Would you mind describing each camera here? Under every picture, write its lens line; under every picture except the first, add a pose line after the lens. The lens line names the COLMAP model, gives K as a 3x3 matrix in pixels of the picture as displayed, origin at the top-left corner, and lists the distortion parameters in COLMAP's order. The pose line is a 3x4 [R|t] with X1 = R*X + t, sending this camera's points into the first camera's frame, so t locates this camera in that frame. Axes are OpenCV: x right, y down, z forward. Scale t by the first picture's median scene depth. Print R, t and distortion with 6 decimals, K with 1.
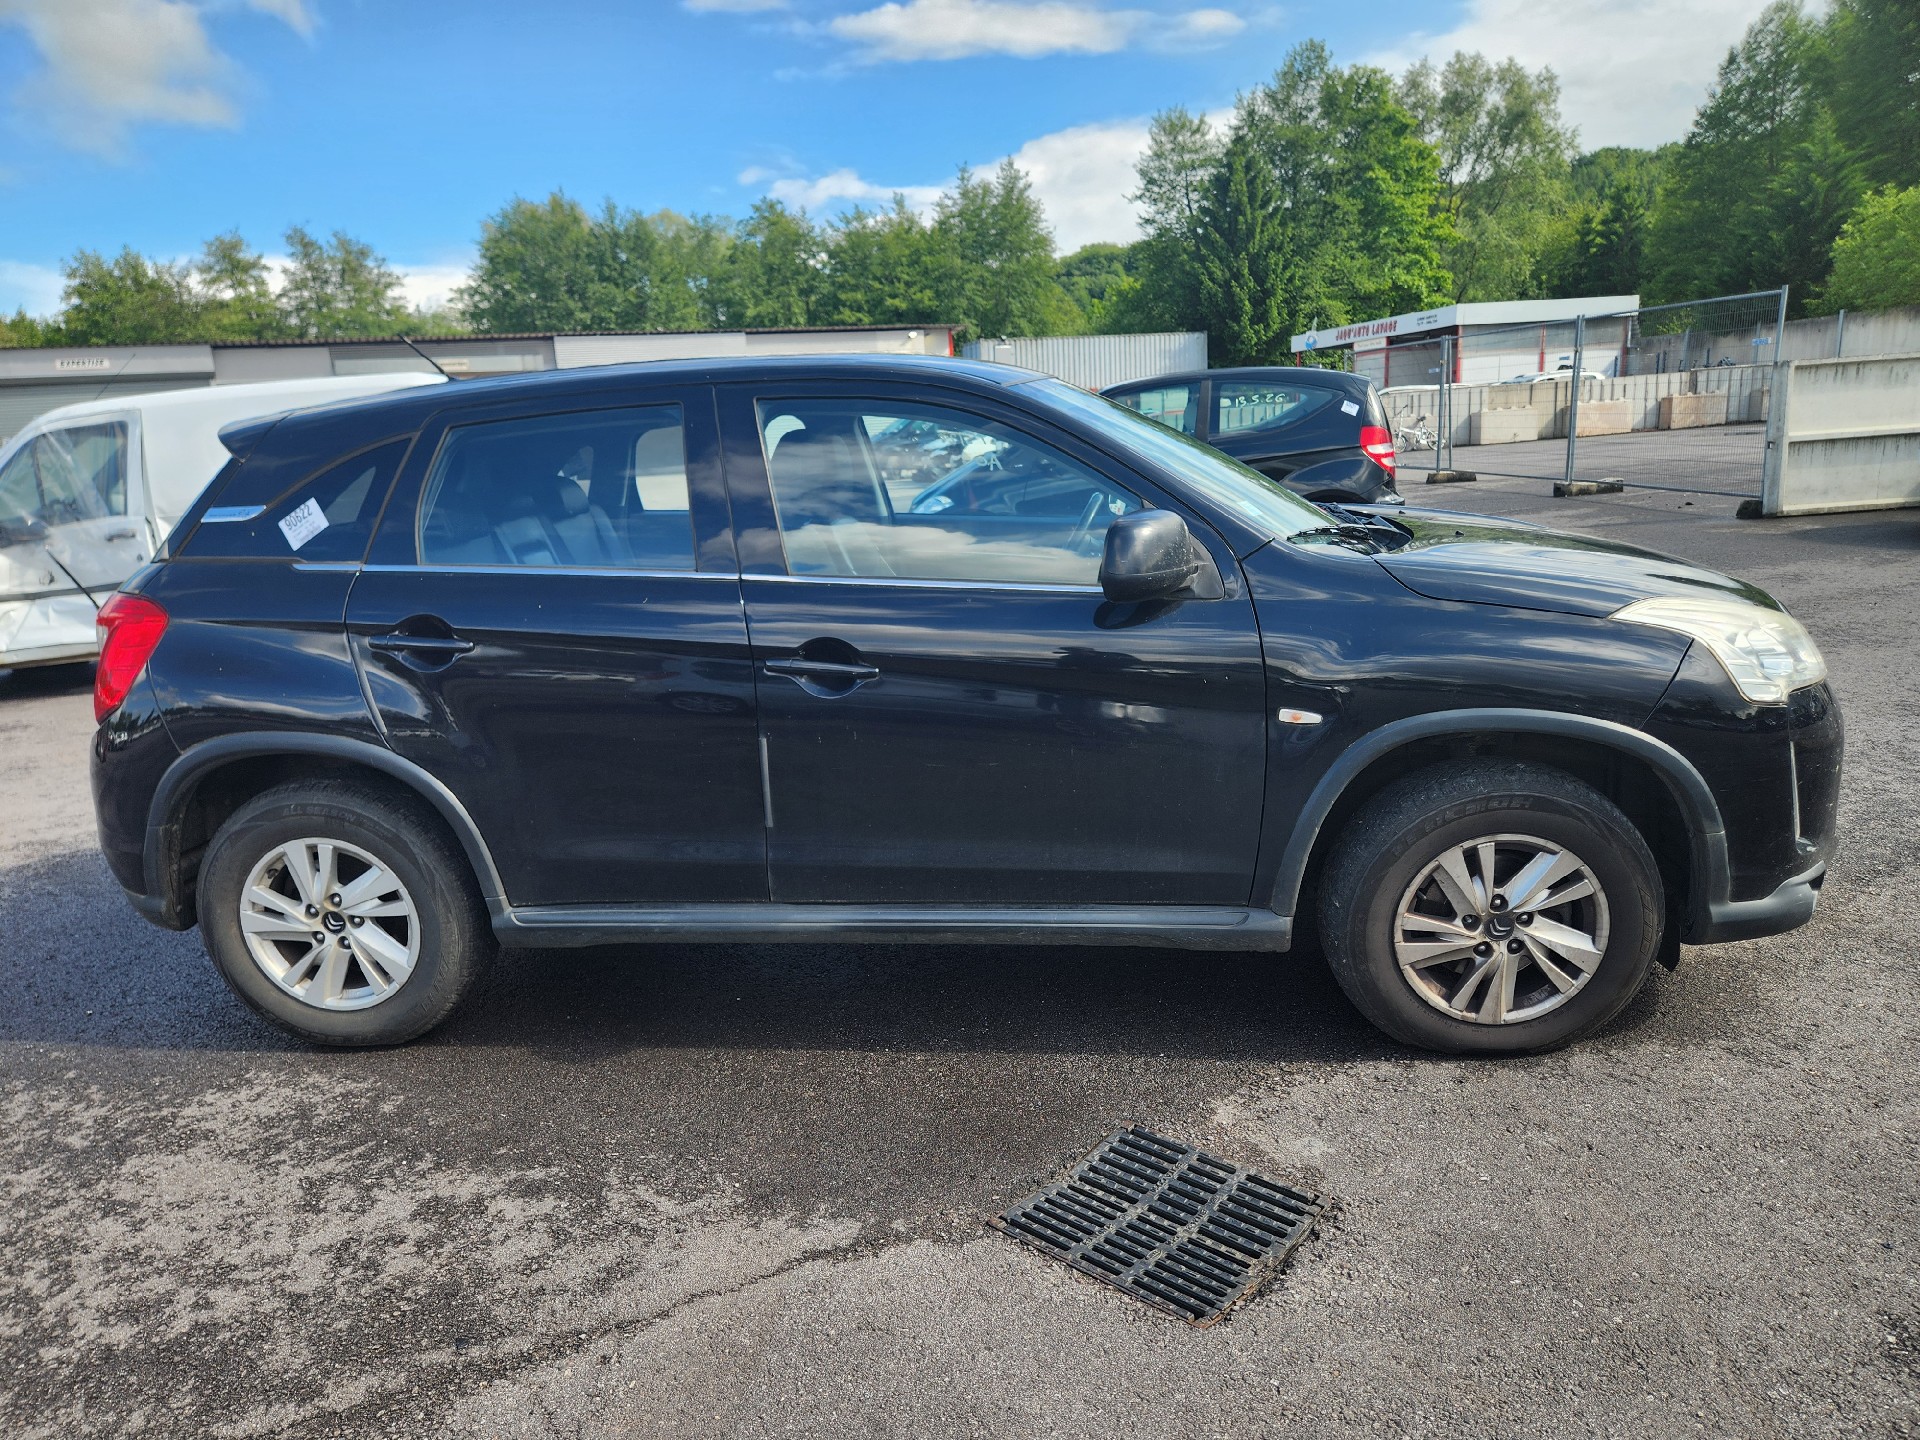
lens RADIAL K [[1283.5, 0, 951.2], [0, 1283.5, 736.6], [0, 0, 1]] dist [0.064553, -0.059142]
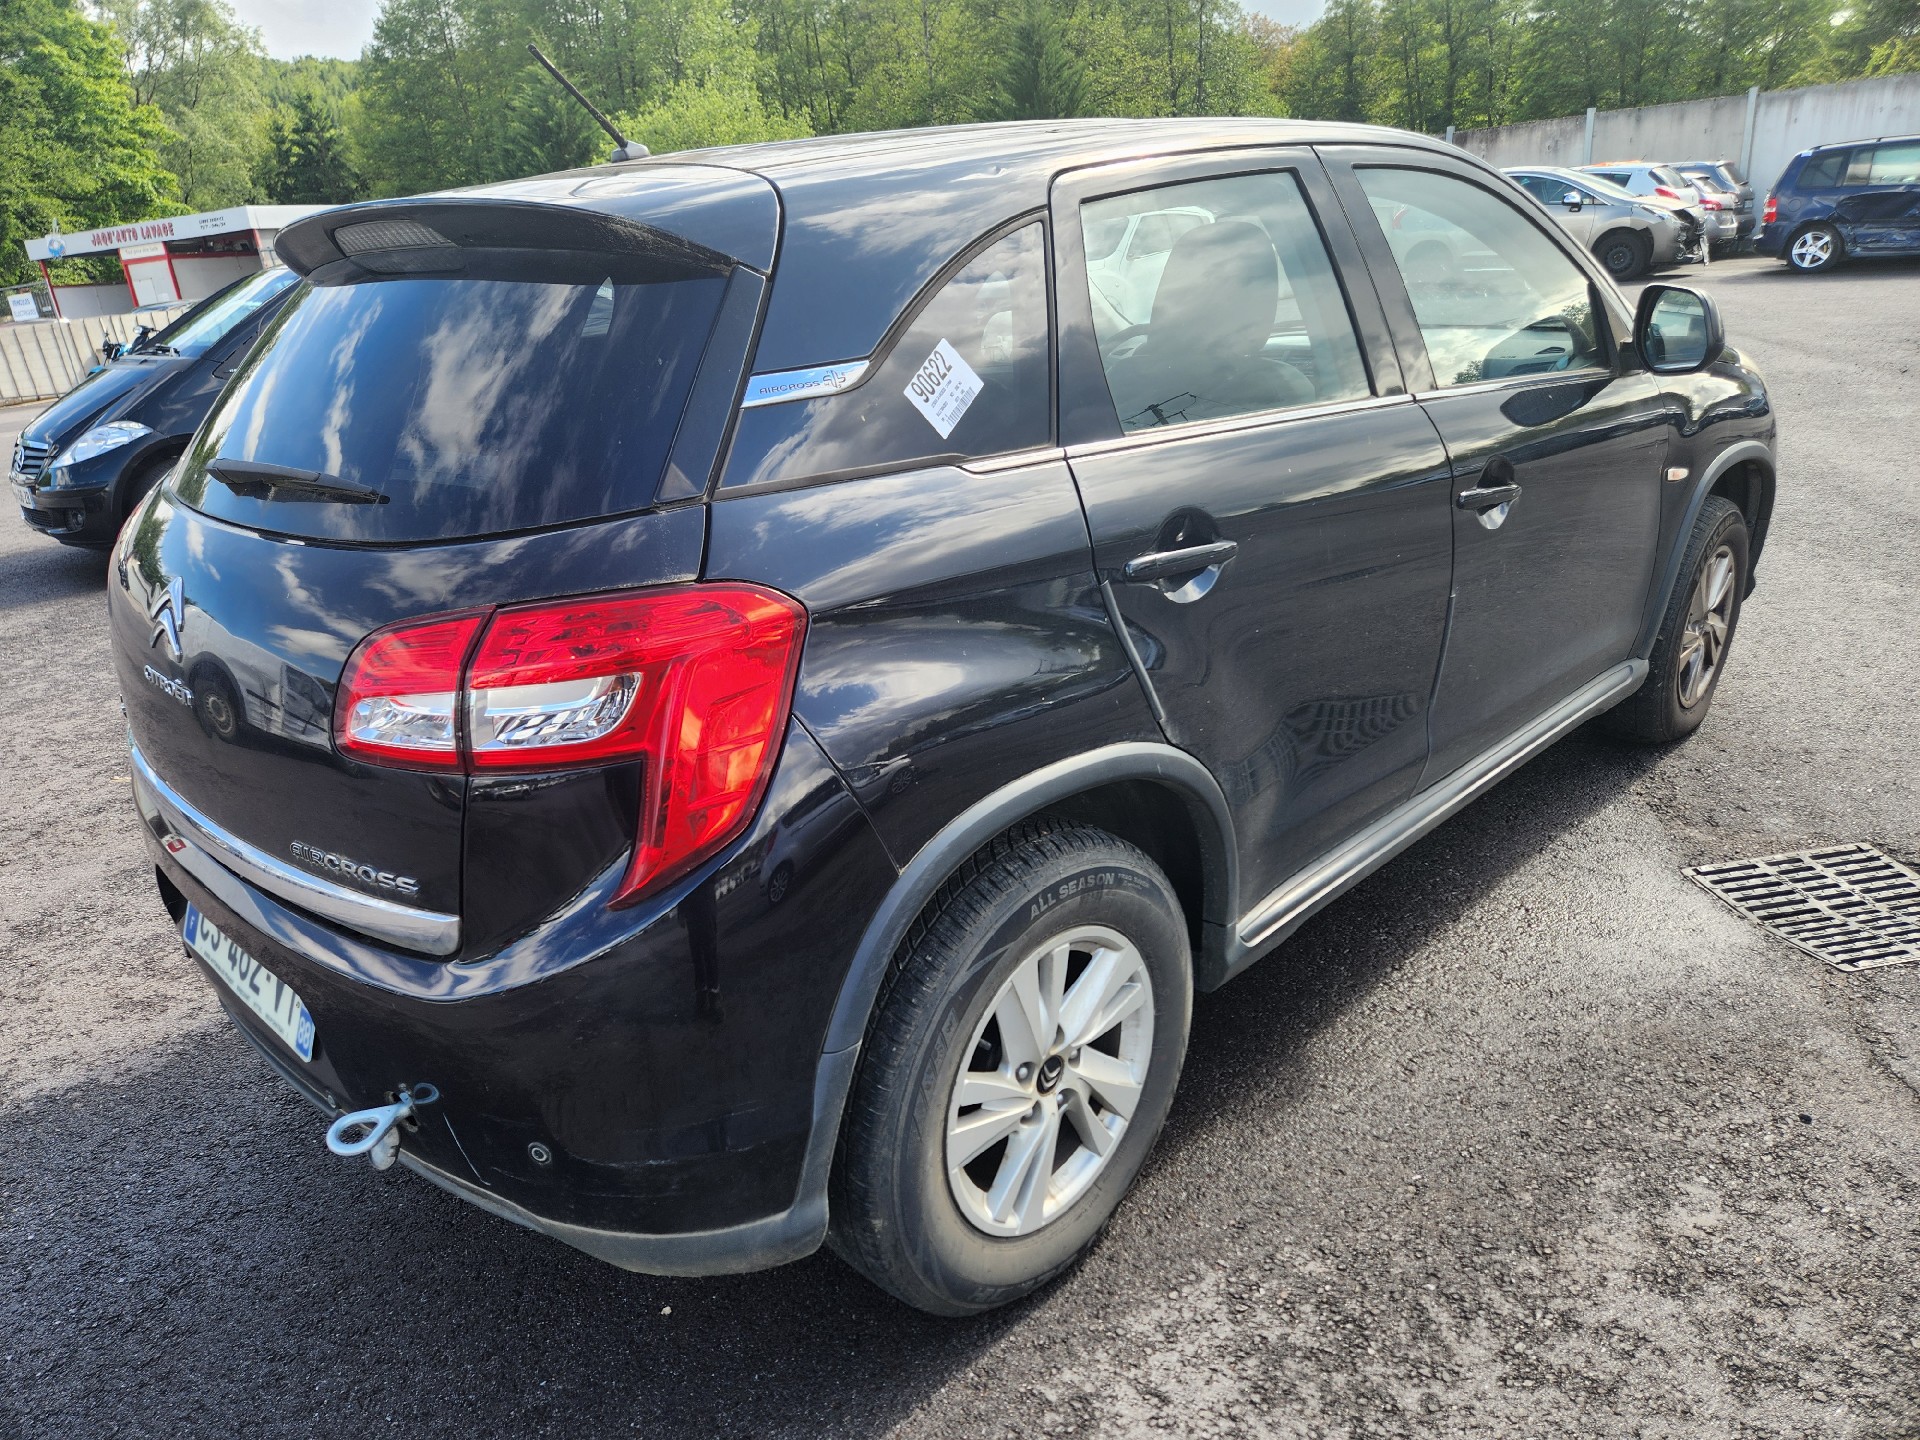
lens RADIAL K [[1301.2, 0, 886.1], [0, 1301.2, 720.3], [0, 0, 1]] dist [0.052030, -0.037853]
pose [[0.633513, -0.257346, 0.729681, -0.097839], [0.227911, 0.963292, 0.141863, -0.011889], [-0.739404, 0.076430, 0.668910, 0.069941]]
